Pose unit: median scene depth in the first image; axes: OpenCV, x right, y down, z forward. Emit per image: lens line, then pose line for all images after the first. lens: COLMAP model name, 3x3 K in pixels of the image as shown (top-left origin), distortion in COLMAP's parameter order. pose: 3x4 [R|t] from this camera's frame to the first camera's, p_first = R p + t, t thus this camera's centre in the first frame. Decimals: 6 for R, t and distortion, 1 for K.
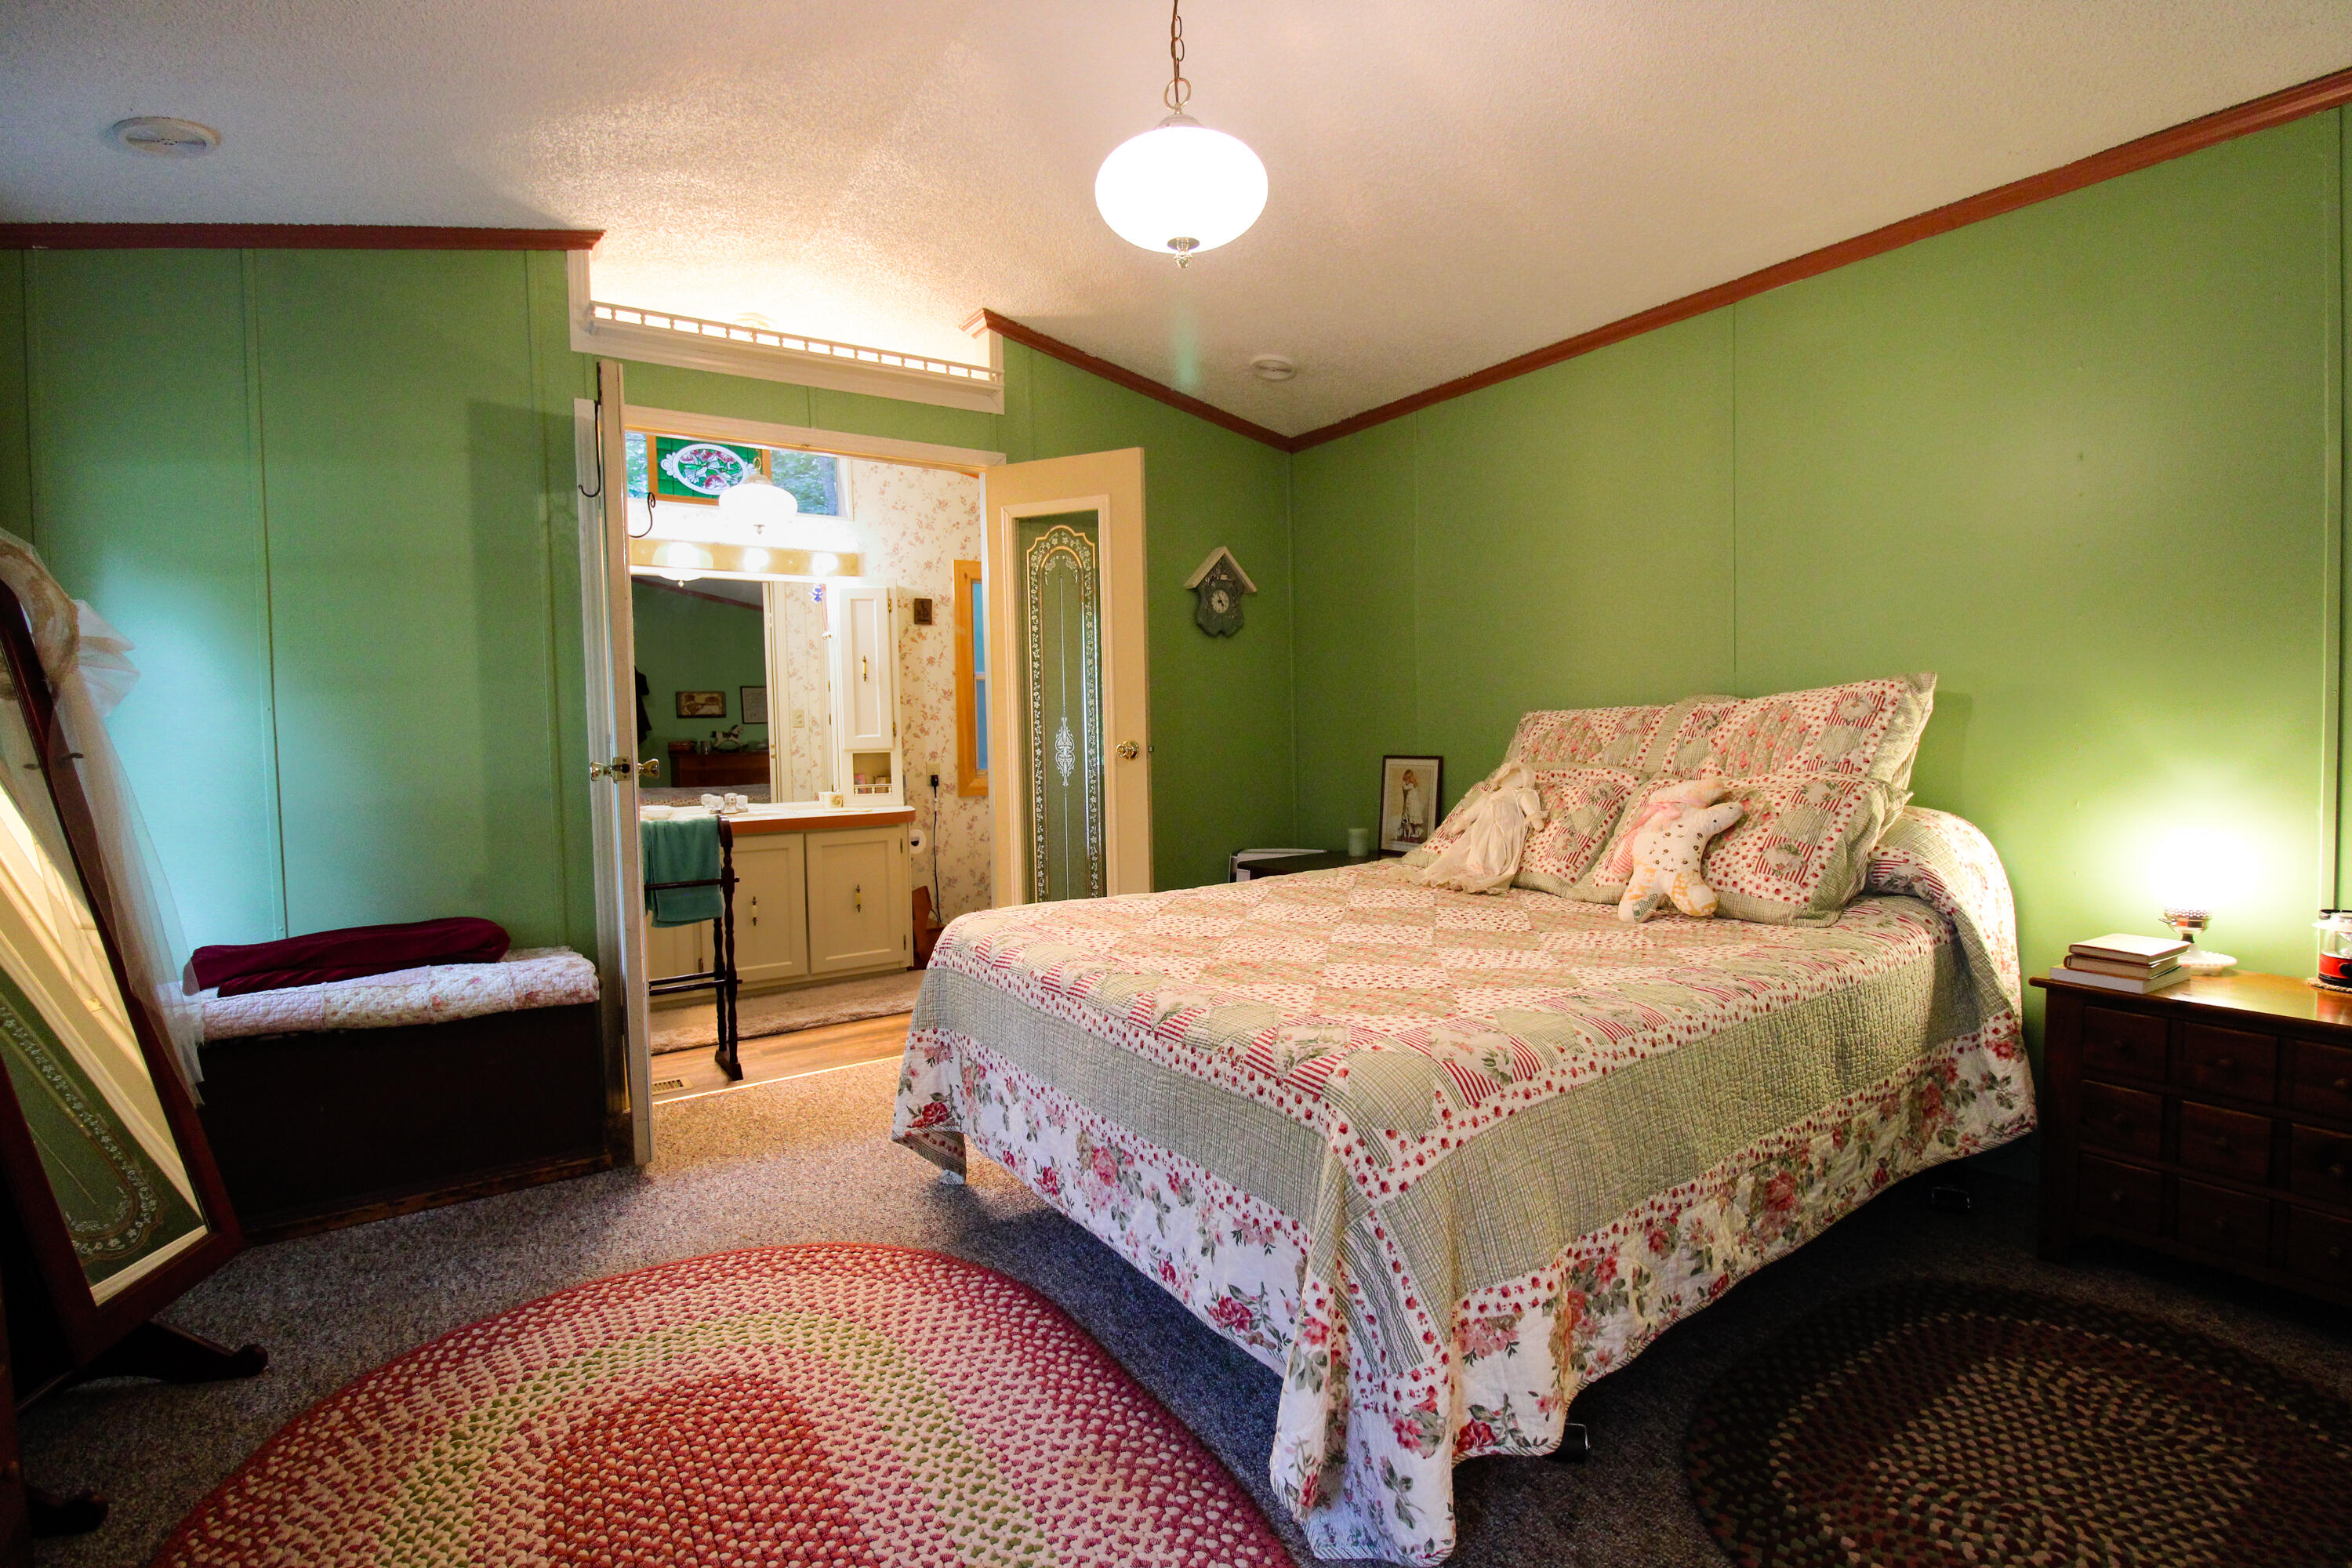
lens RADIAL K [[1100.9, 0, 1202.6], [0, 1100.9, 768.4], [0, 0, 1]] dist [0.008692, -0.019280]
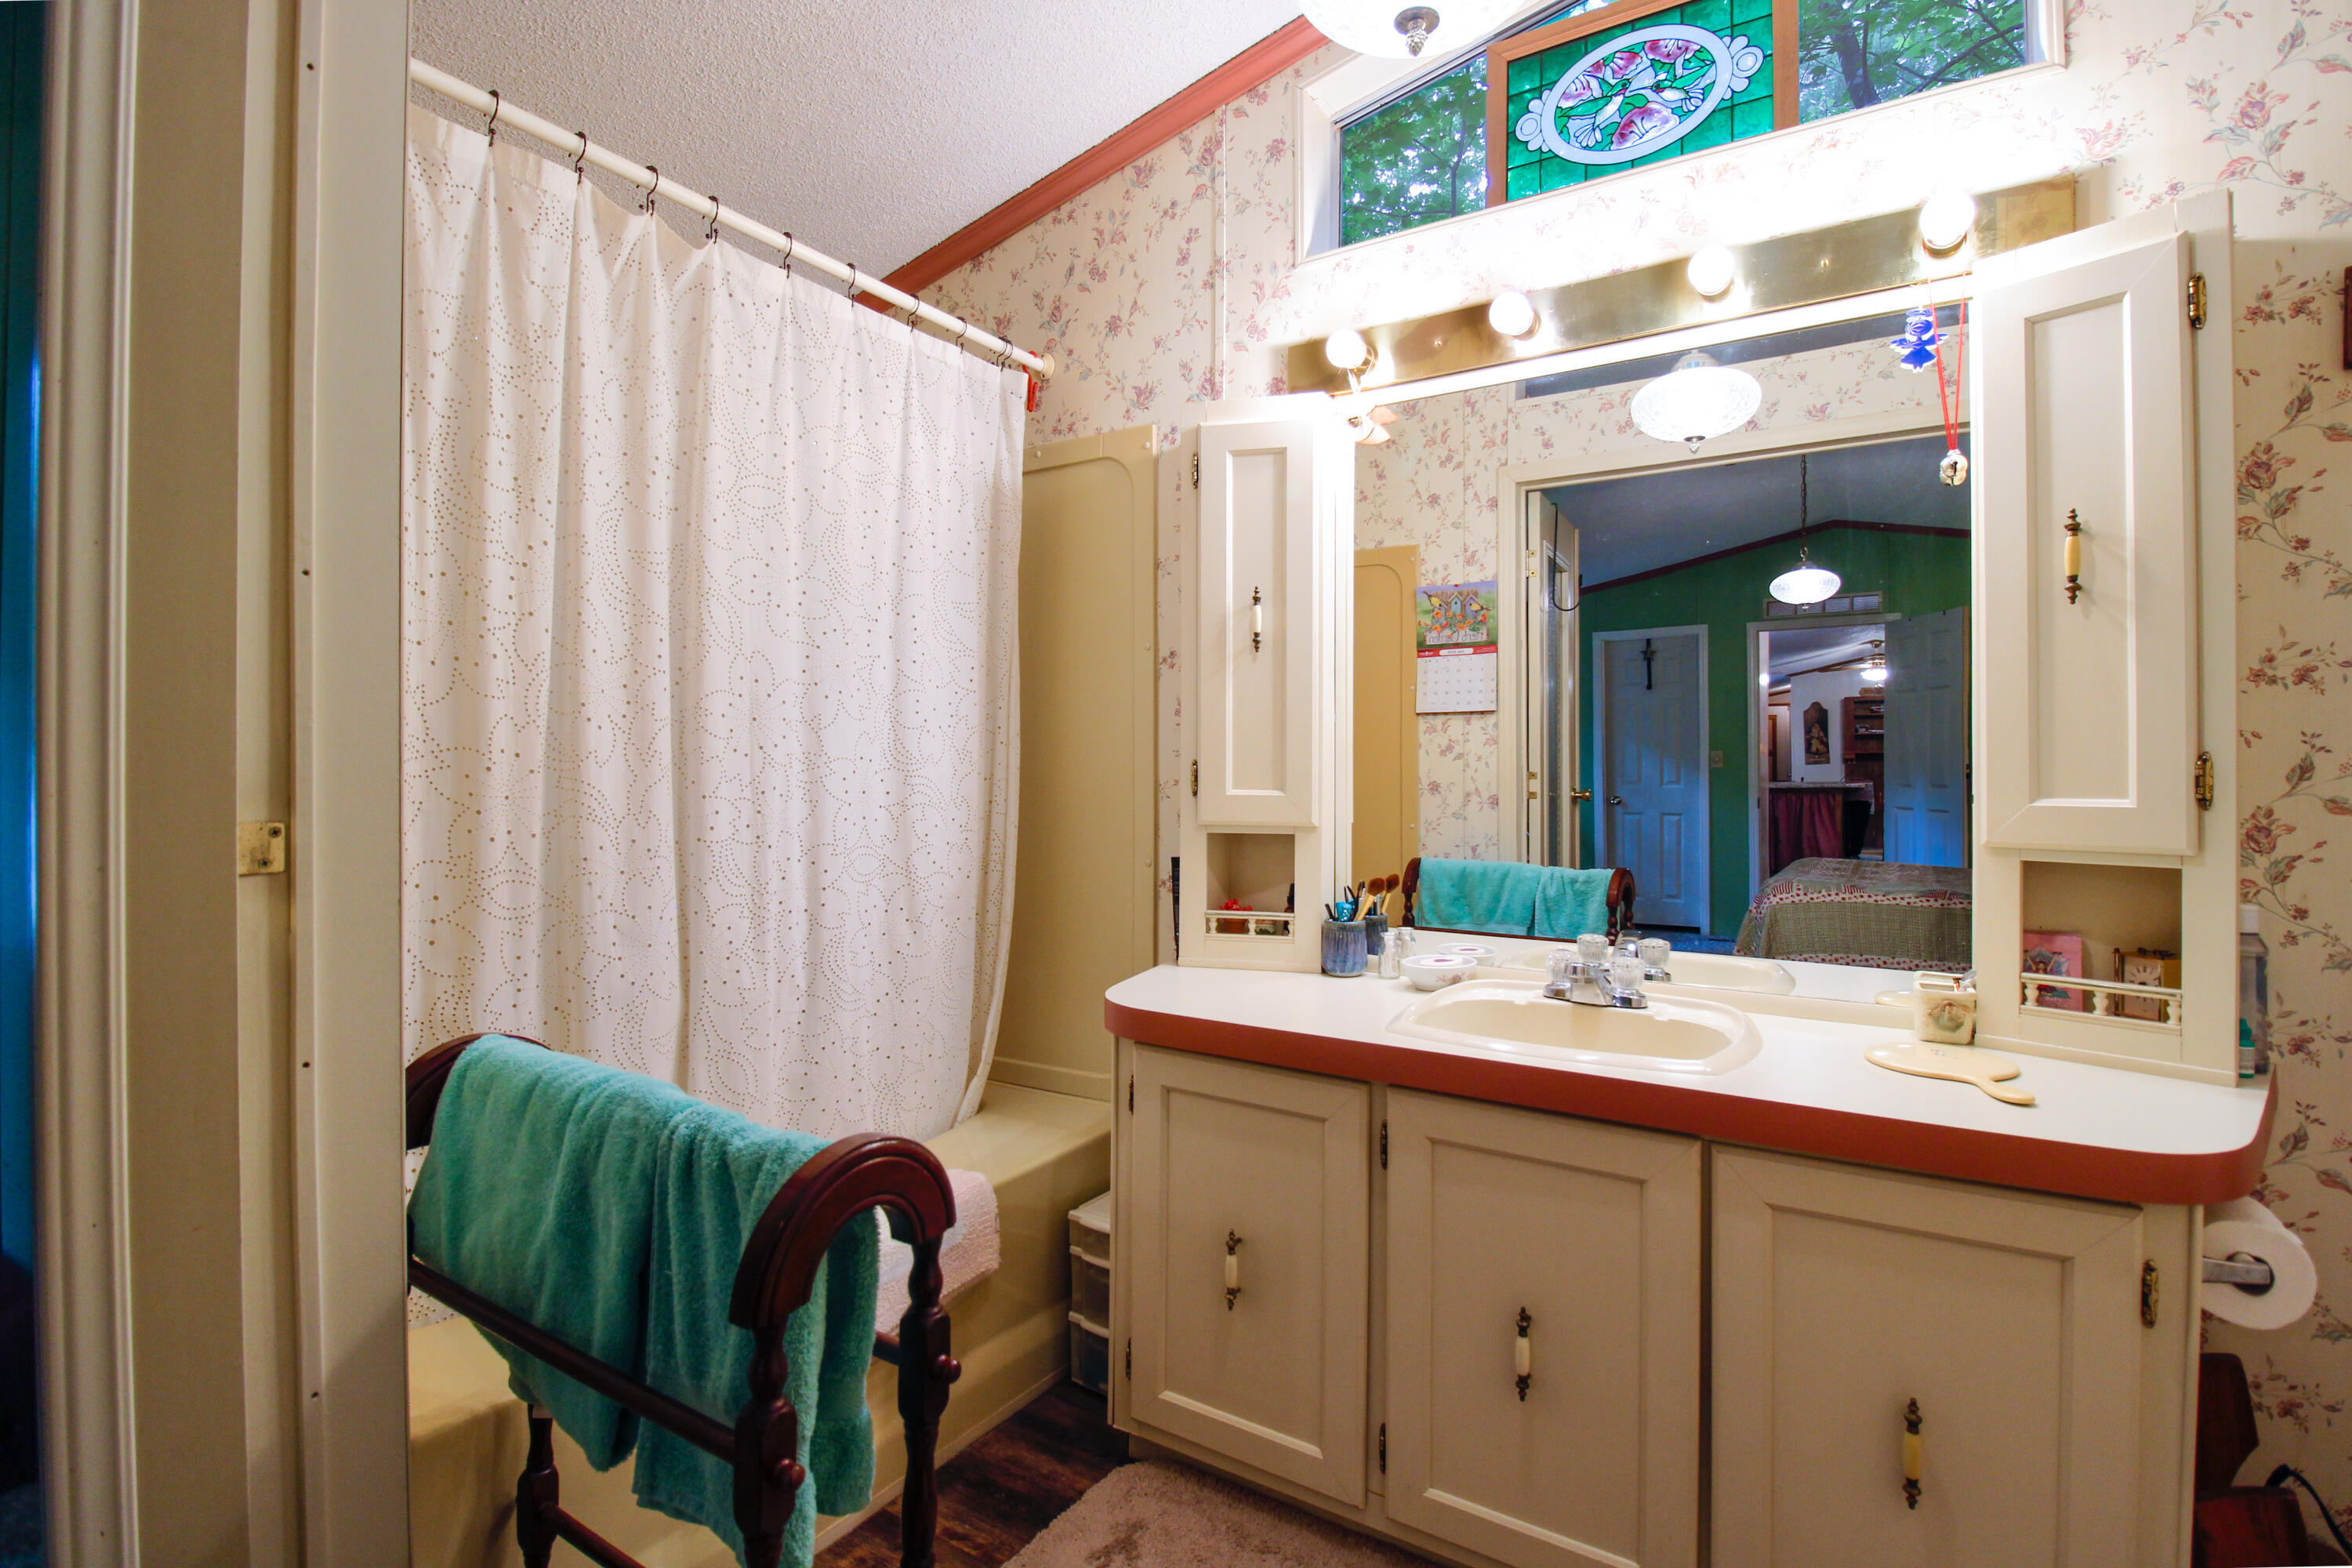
lens RADIAL K [[1100.9, 0, 1202.6], [0, 1100.9, 768.4], [0, 0, 1]] dist [0.008692, -0.019280]
pose [[0.391826, 0.025506, -0.919686, -0.139451], [-0.046566, 0.998884, 0.007863, -0.030224], [0.918860, 0.039745, 0.392576, 0.695844]]
